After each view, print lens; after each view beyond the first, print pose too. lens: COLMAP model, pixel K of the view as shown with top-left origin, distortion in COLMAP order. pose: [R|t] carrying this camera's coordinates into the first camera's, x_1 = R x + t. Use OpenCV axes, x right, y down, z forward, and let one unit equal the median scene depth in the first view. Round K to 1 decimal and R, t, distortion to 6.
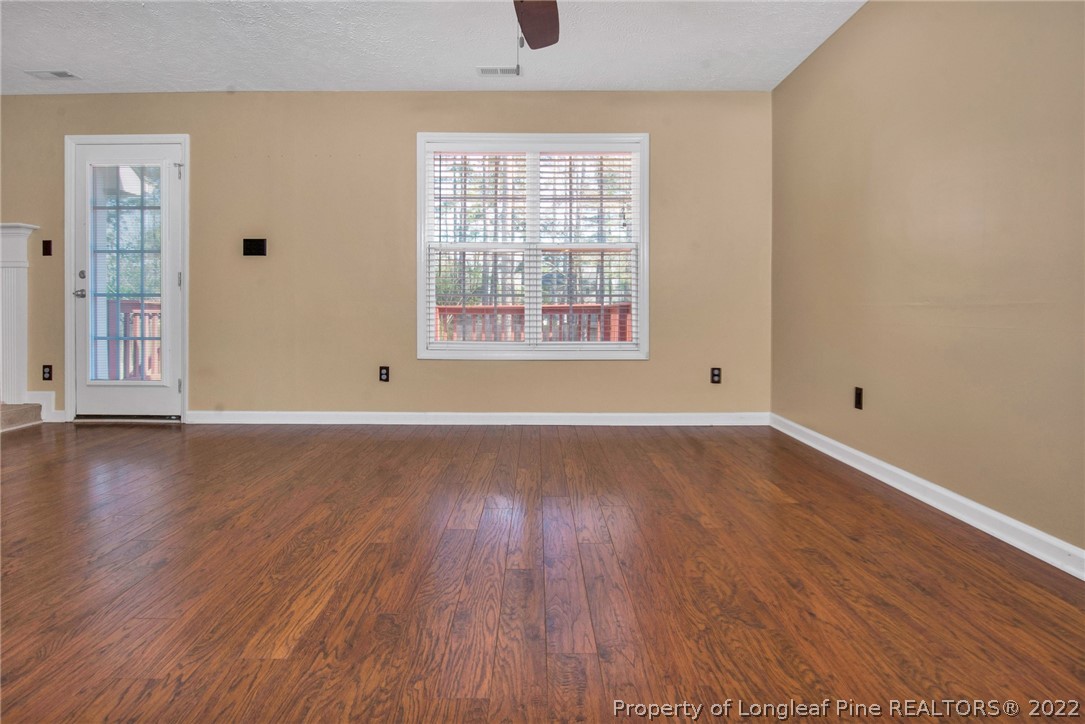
lens RADIAL K [[520.9, 0, 539.8], [0, 520.9, 330.7], [0, 0, 1]] dist [-0.000559, -0.000100]
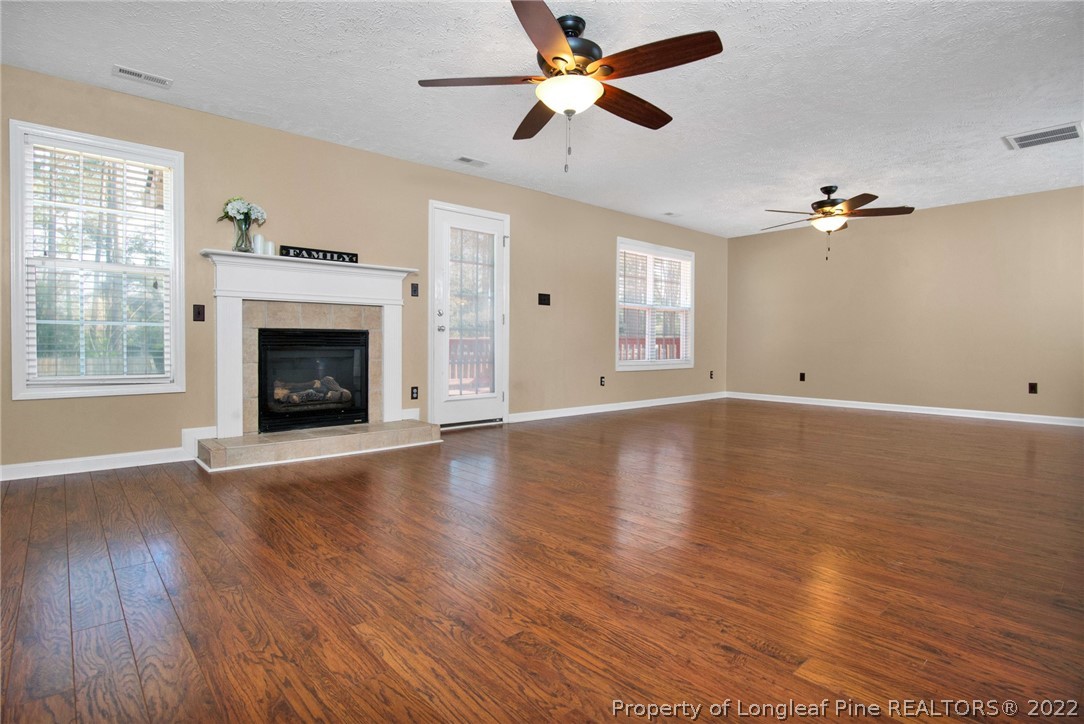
lens RADIAL K [[550.2, 0, 542.0], [0, 550.2, 362.0], [0, 0, 1]] dist [-0.000170, -0.000040]
pose [[0.741292, -0.020386, 0.670873, -1.594869], [0.005911, 0.999698, 0.023847, -0.020574], [-0.671157, -0.013712, 0.741188, -0.155168]]
